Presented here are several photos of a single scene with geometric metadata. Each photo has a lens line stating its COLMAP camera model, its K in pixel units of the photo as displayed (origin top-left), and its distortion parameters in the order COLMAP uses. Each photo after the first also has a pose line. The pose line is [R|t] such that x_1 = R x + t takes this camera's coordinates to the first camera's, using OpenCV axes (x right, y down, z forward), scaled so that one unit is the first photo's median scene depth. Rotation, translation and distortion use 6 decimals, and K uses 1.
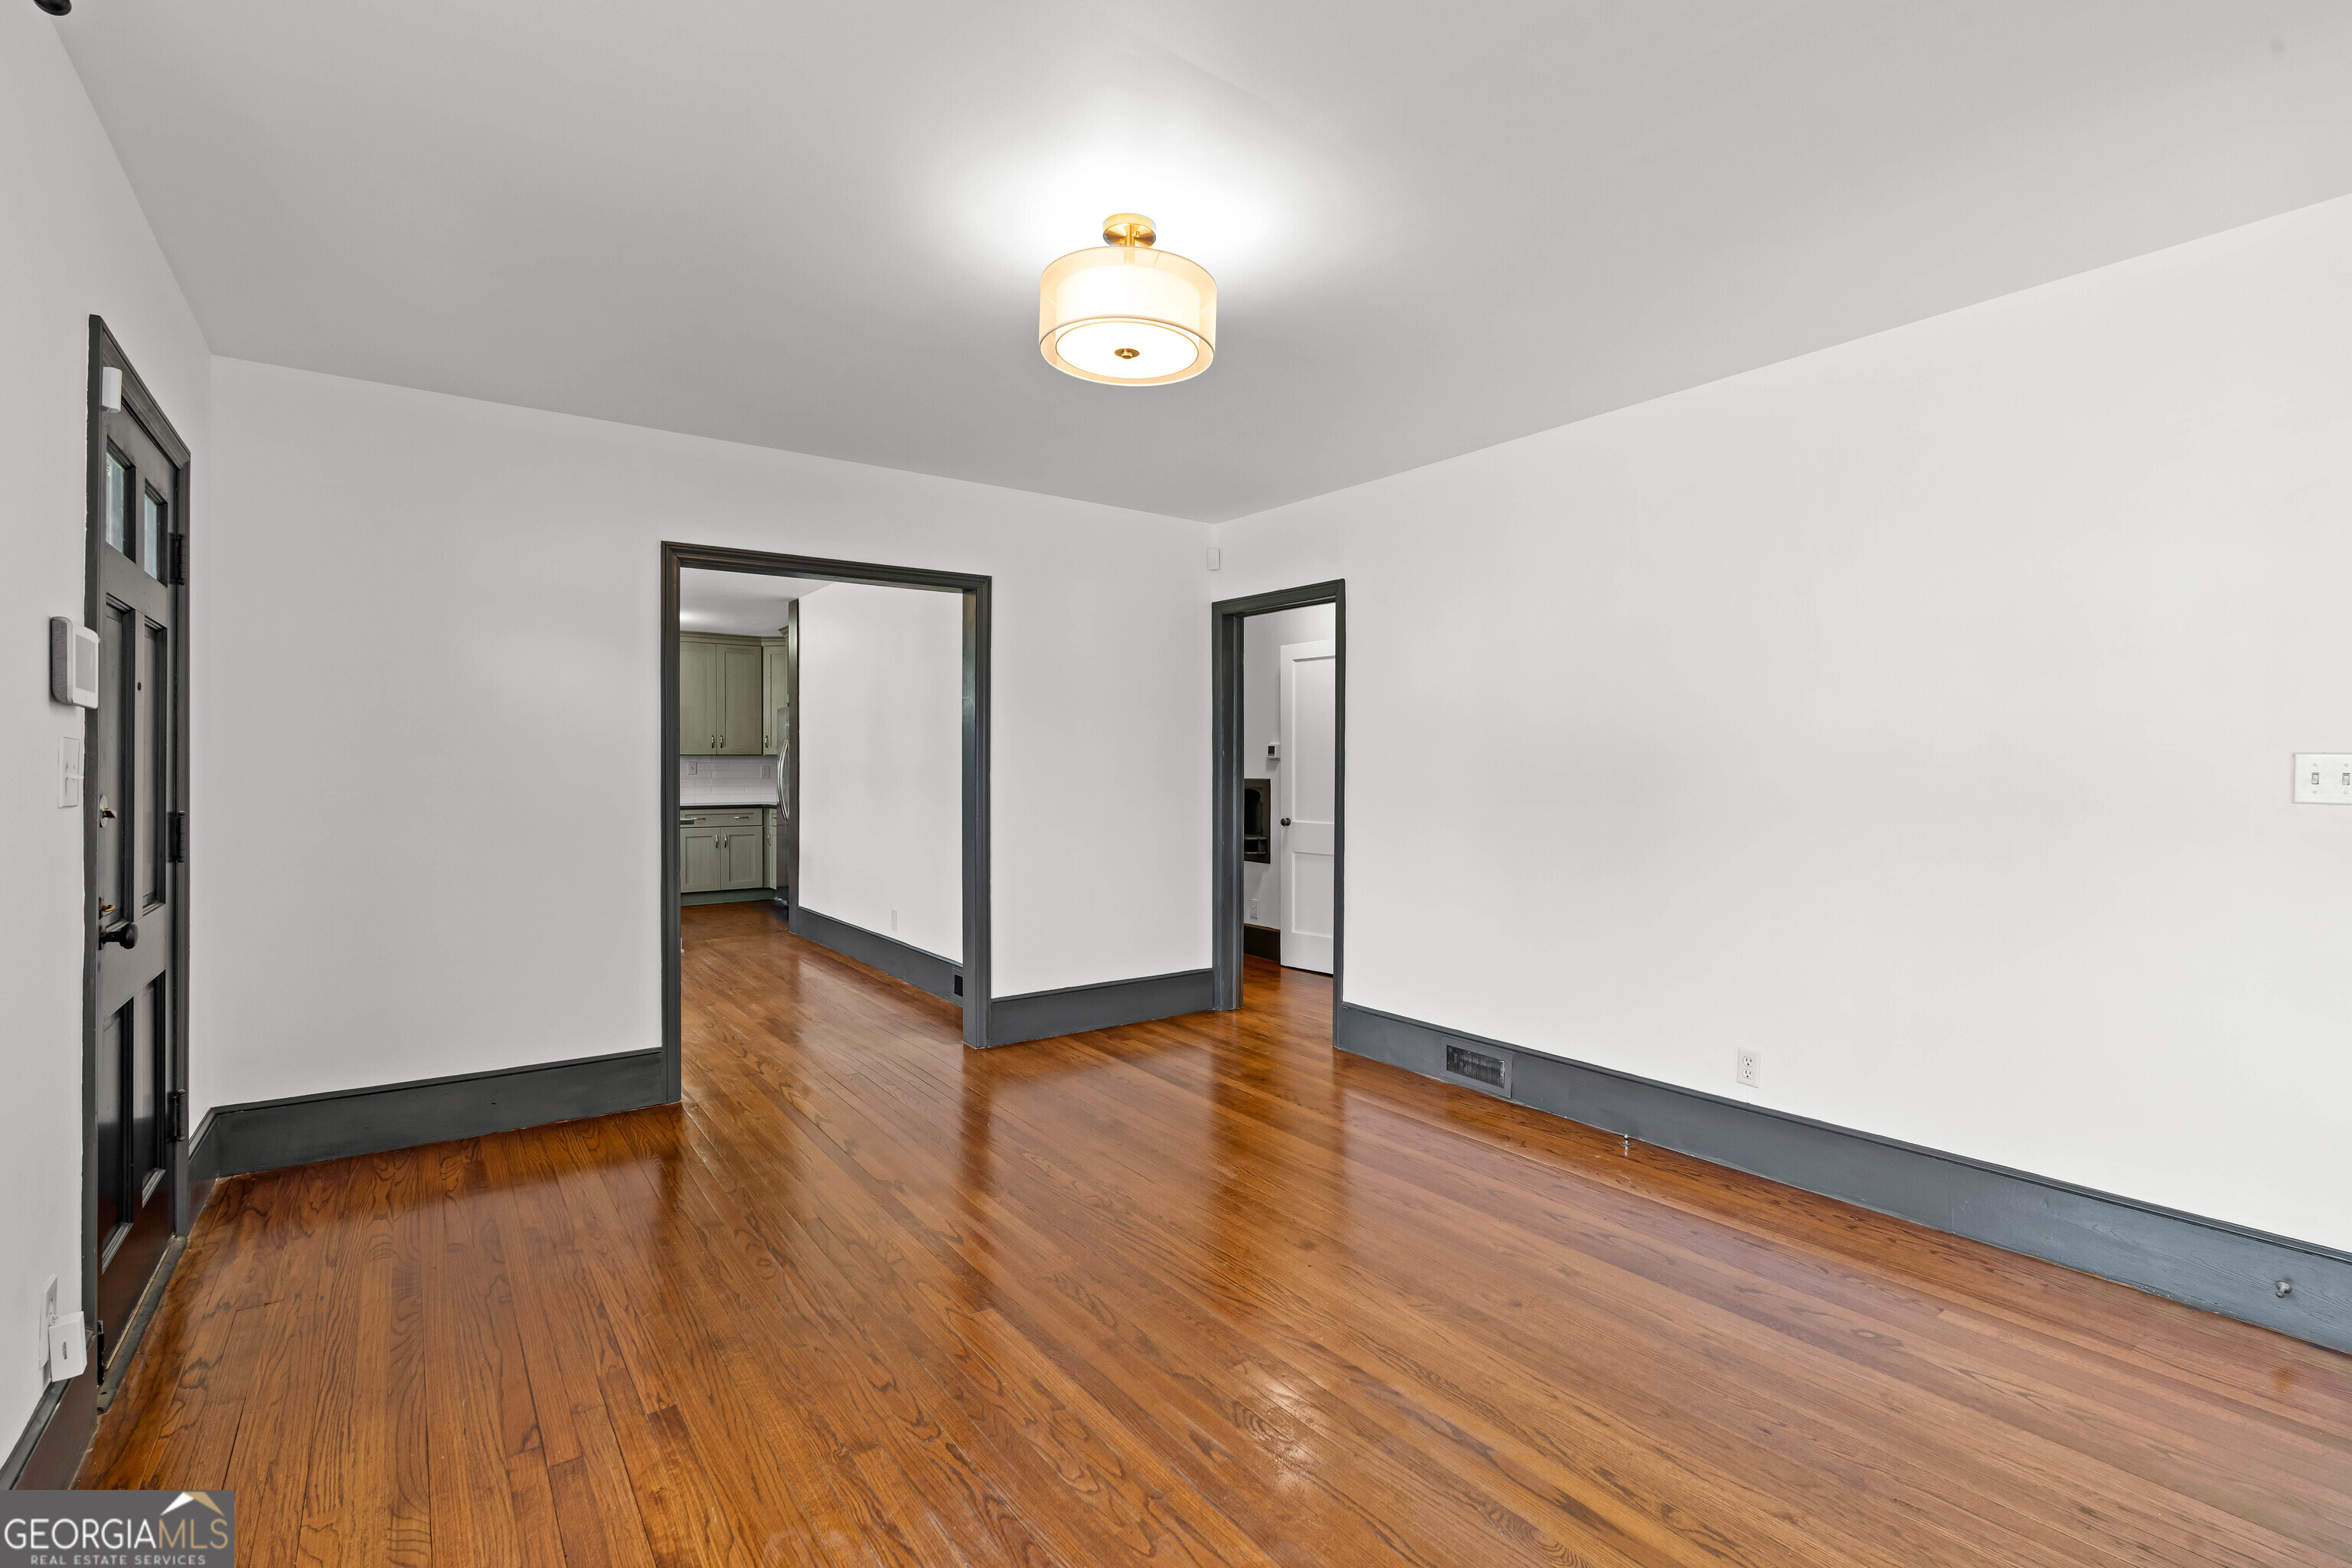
lens RADIAL K [[1055.3, 0, 1174.5], [0, 1055.3, 776.6], [0, 0, 1]] dist [-0.003449, -0.000049]
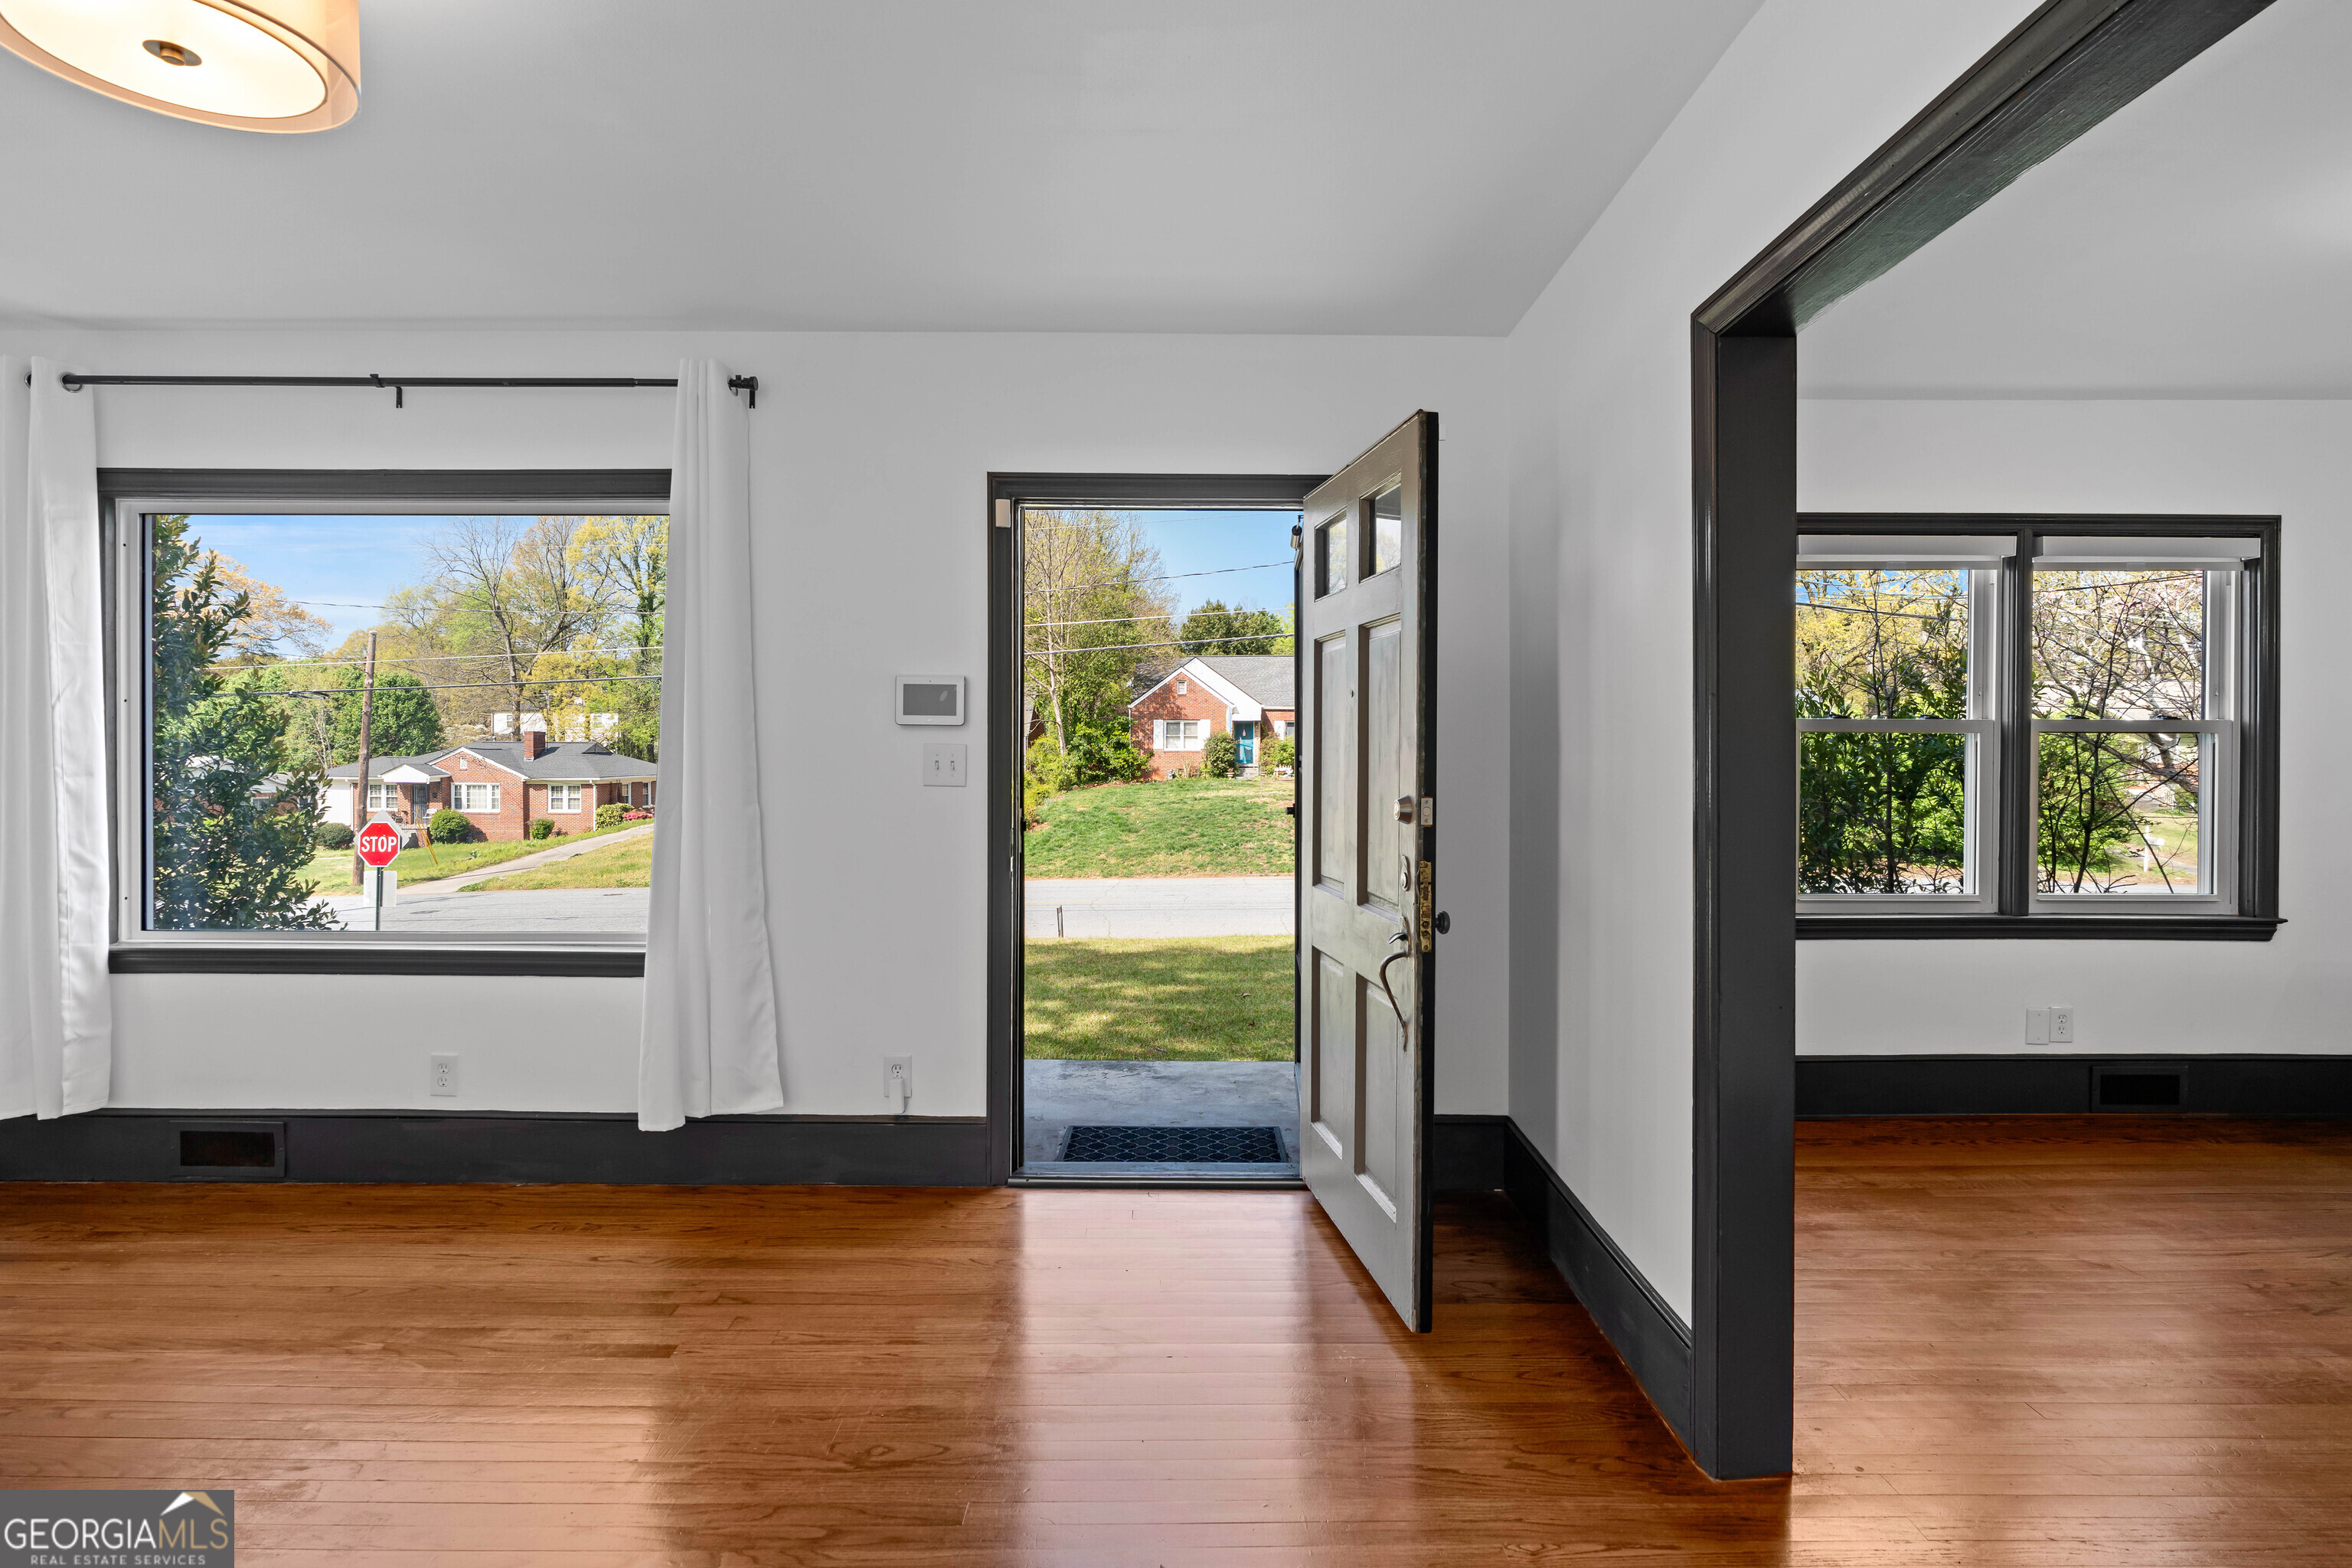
lens RADIAL K [[1135.3, 0, 1194.8], [0, 1135.3, 755.0], [0, 0, 1]] dist [-0.006213, 0.001862]
pose [[-0.585822, 0.002018, -0.810437, 0.103835], [-0.010664, 0.999891, 0.010198, -0.026799], [0.810369, 0.014617, -0.585737, 1.474968]]
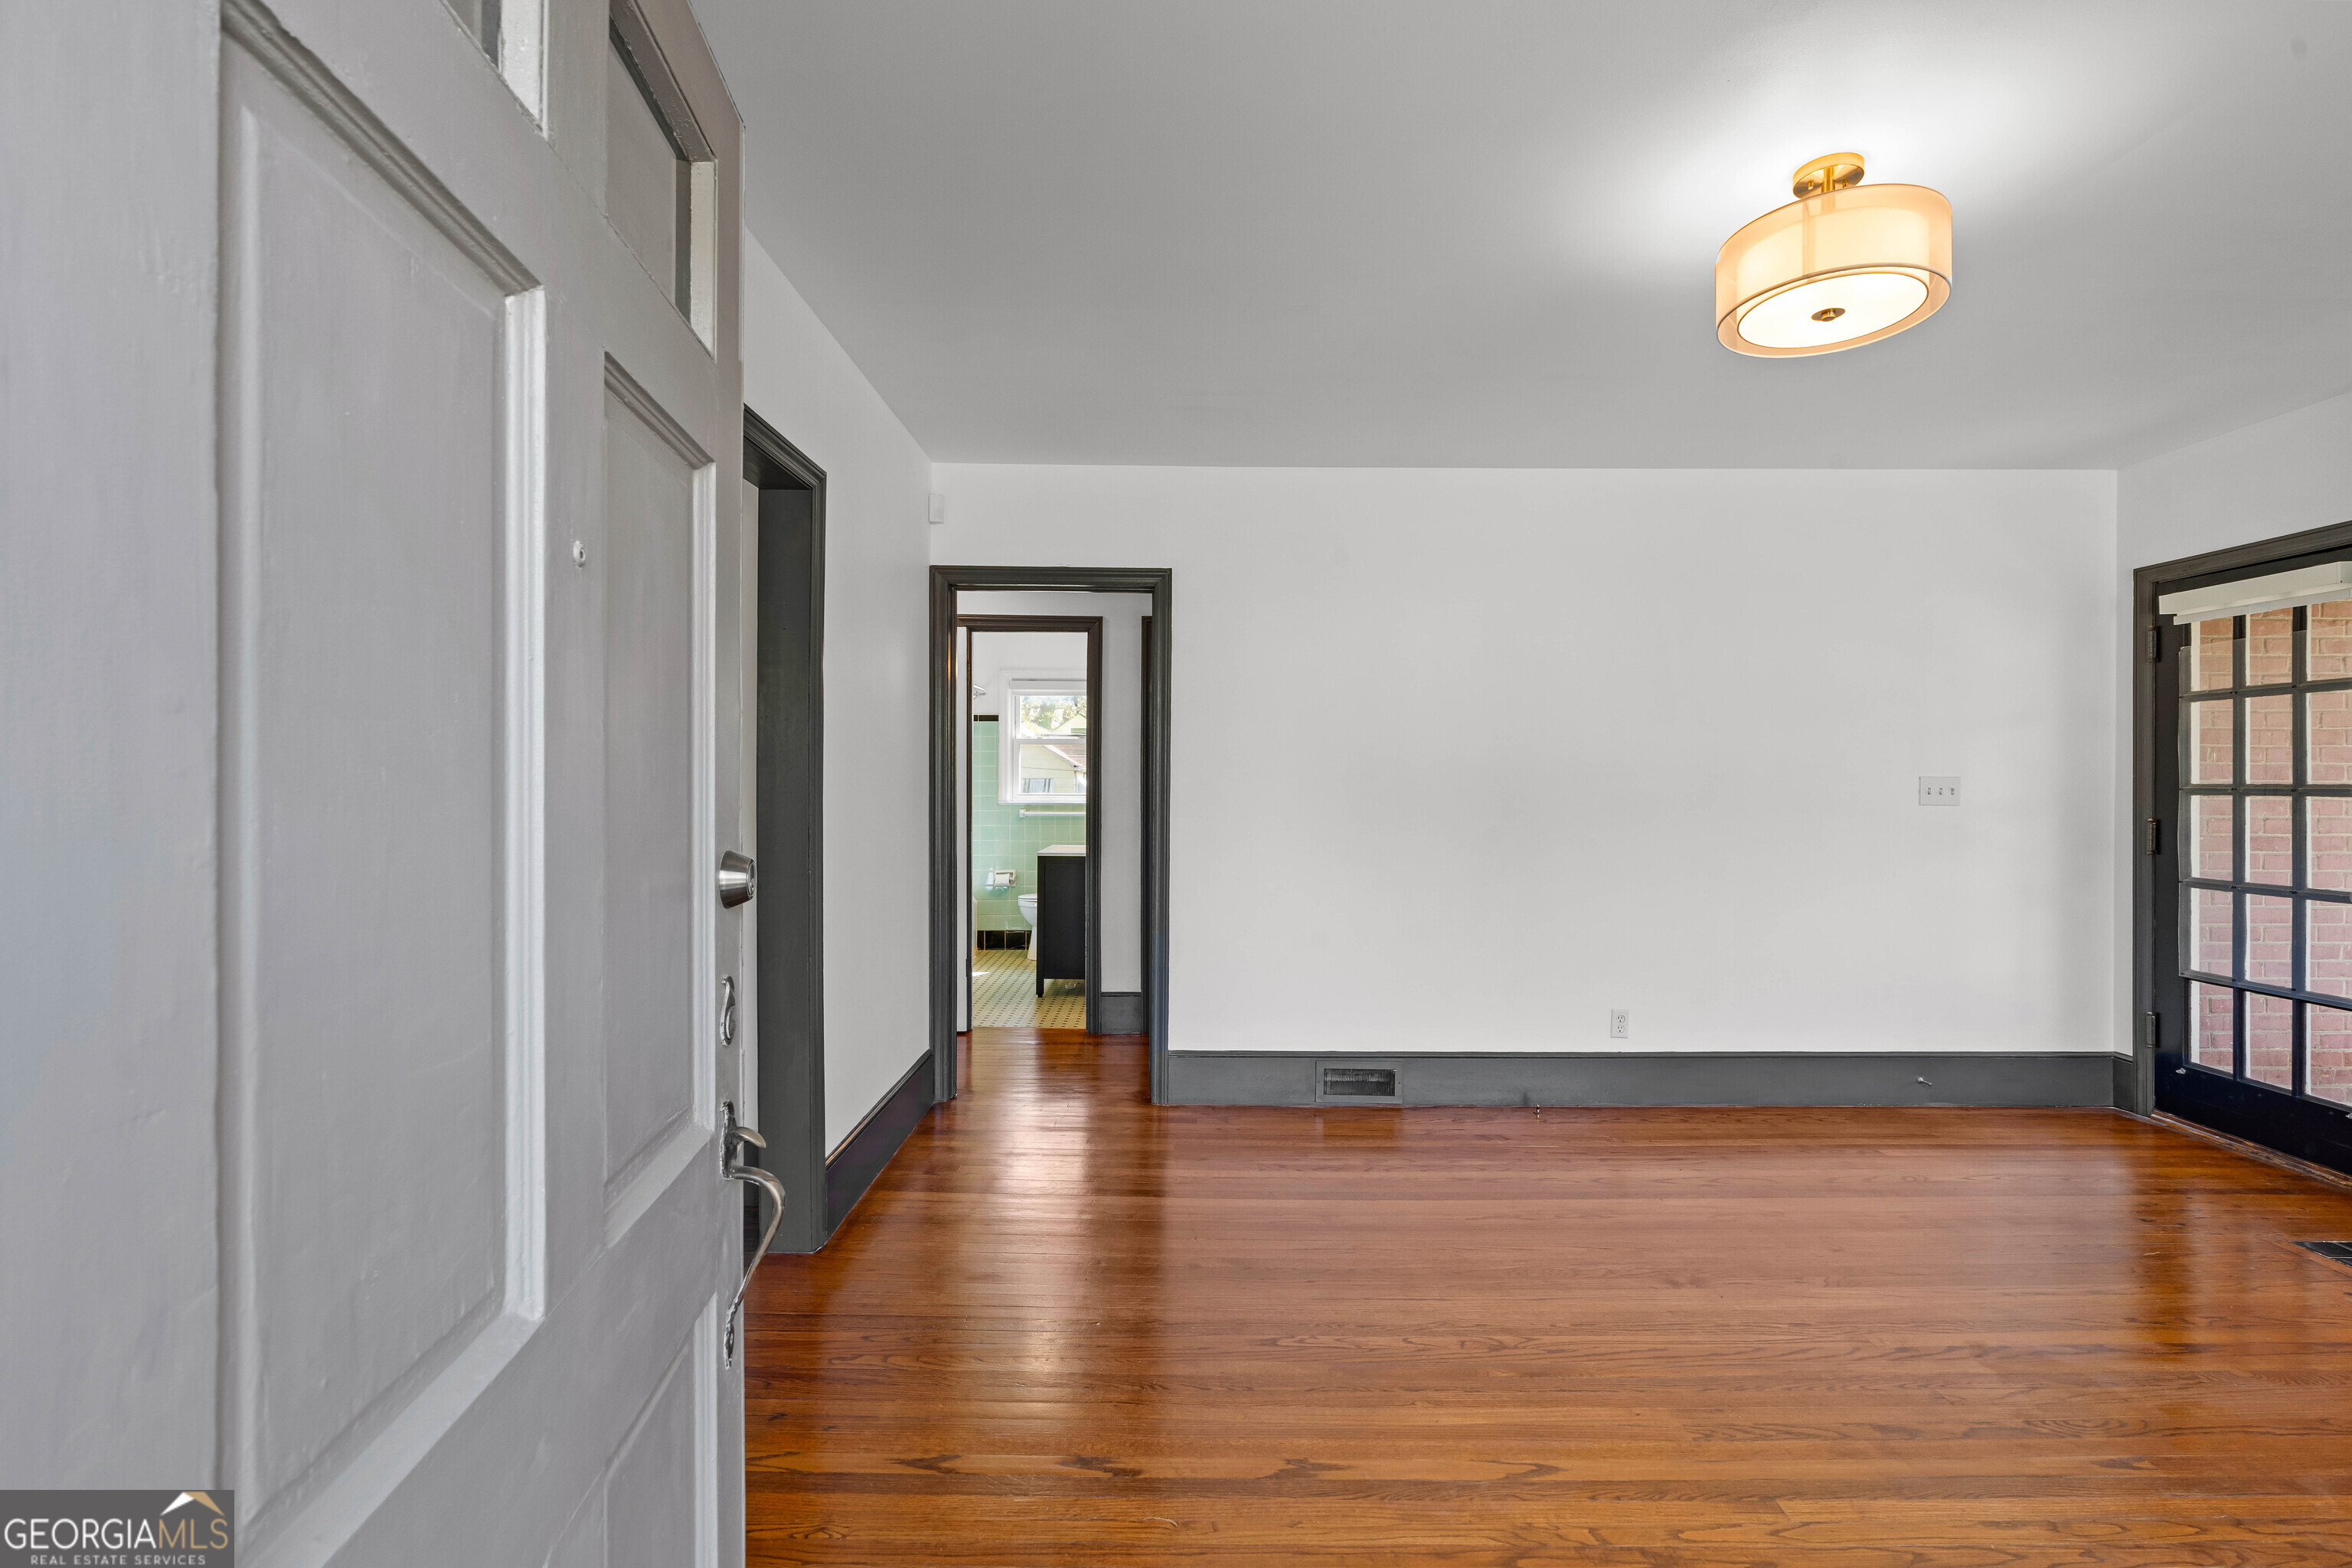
lens RADIAL K [[1066.2, 0, 1175.6], [0, 1066.2, 779.4], [0, 0, 1]] dist [-0.016319, 0.005357]
pose [[0.593090, 0.000486, 0.805136, -0.870283], [0.004971, 0.999979, -0.004265, -0.012627], [-0.805121, 0.006532, 0.593075, 0.744743]]
